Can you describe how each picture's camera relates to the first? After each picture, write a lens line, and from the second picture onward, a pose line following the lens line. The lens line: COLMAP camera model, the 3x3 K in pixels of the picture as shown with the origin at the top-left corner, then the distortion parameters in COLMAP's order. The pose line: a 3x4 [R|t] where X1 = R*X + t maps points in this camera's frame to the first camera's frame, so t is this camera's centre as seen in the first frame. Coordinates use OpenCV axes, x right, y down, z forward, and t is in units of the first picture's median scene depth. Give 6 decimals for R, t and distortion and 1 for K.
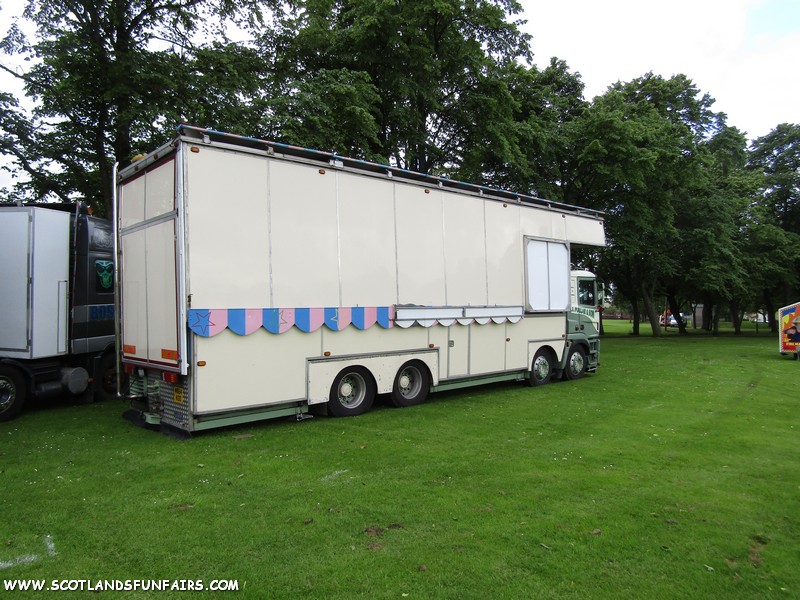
lens RADIAL K [[572.7, 0, 399.4], [0, 572.7, 301.2], [0, 0, 1]] dist [-0.011014, -0.004100]
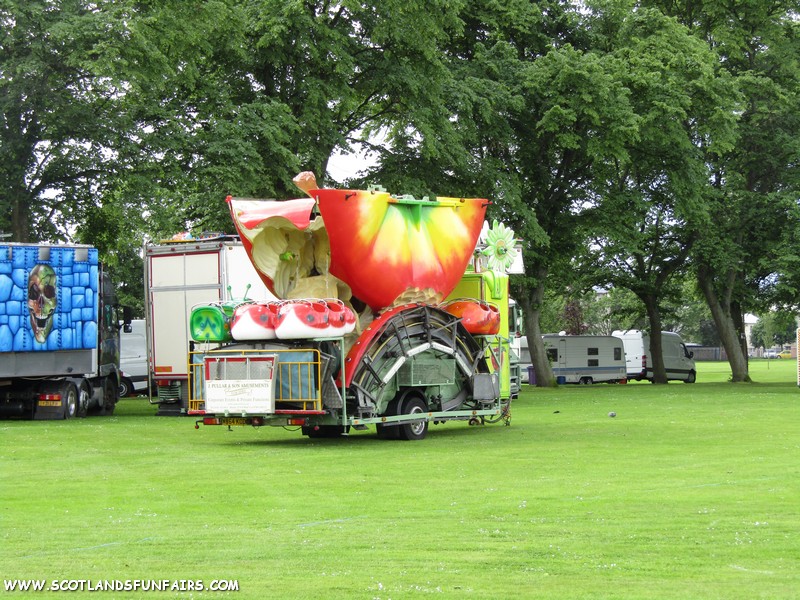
lens RADIAL K [[2321.2, 0, 400.1], [0, 2321.2, 299.8], [0, 0, 1]] dist [-0.082894, 0.000000]
pose [[0.992374, -0.014650, 0.122387, -0.387371], [0.014622, 0.999892, 0.001129, -0.061093], [-0.122390, 0.000669, 0.992482, -3.278789]]
